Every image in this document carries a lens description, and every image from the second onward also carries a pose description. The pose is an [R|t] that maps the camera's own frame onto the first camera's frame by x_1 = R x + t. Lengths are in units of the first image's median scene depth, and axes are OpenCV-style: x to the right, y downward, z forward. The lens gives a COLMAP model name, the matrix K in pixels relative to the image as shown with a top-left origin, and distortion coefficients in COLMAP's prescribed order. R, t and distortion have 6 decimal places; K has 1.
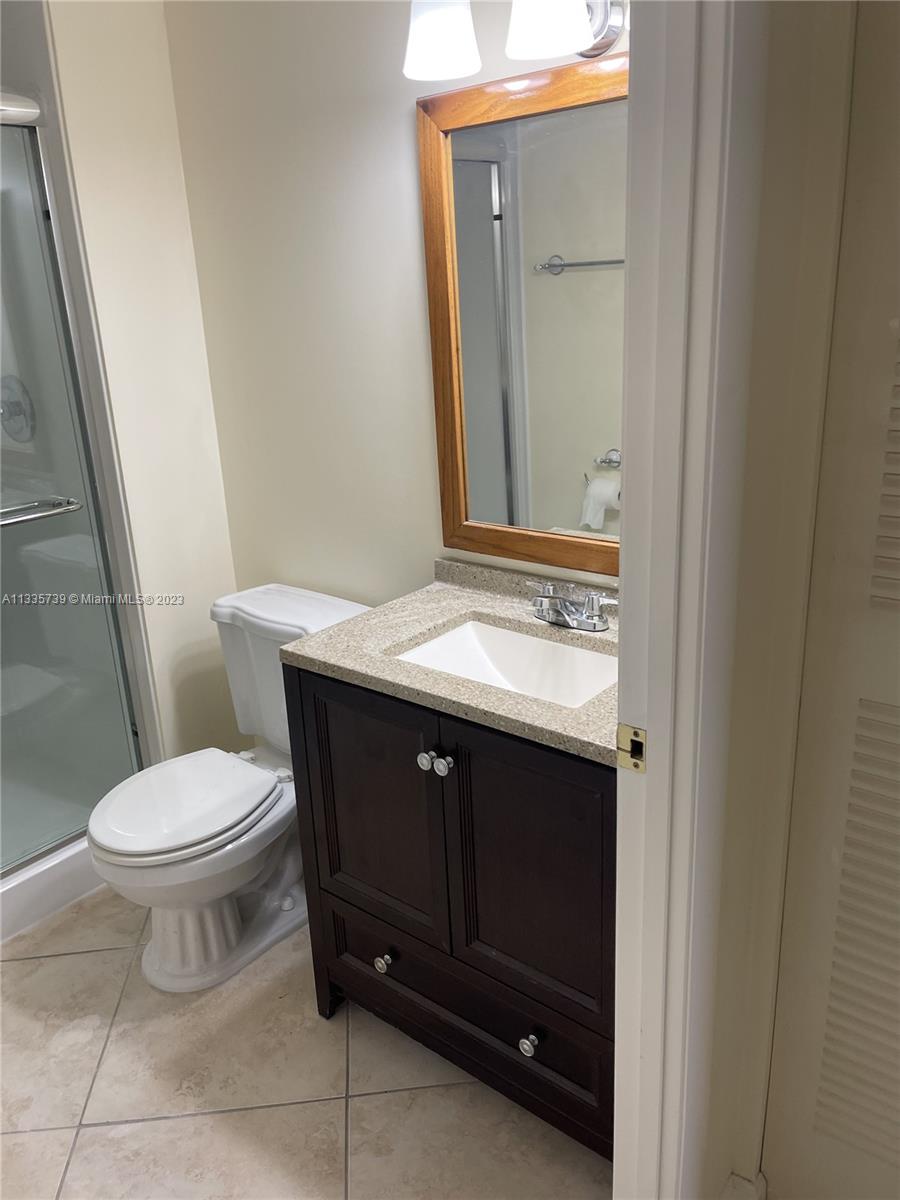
lens RADIAL K [[923.5, 0, 450.0], [0, 923.5, 600.0], [0, 0, 1]] dist [0.008516, 0.001085]
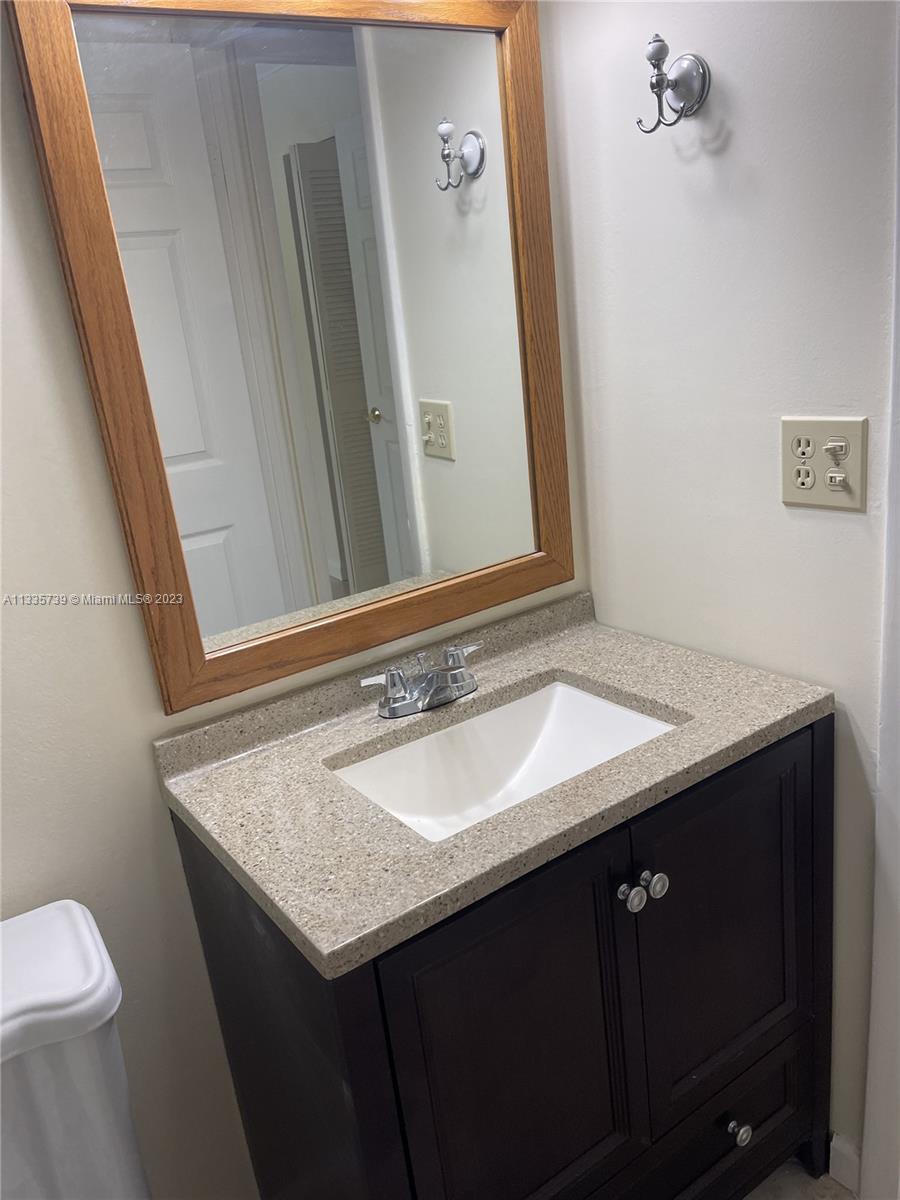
lens RADIAL K [[923.5, 0, 450.0], [0, 923.5, 600.0], [0, 0, 1]] dist [0.008516, 0.001085]
pose [[0.280725, -0.277698, 0.918737, -0.536963], [0.402815, 0.902933, 0.149839, -0.157263], [-0.871168, 0.328017, 0.365337, 0.666981]]
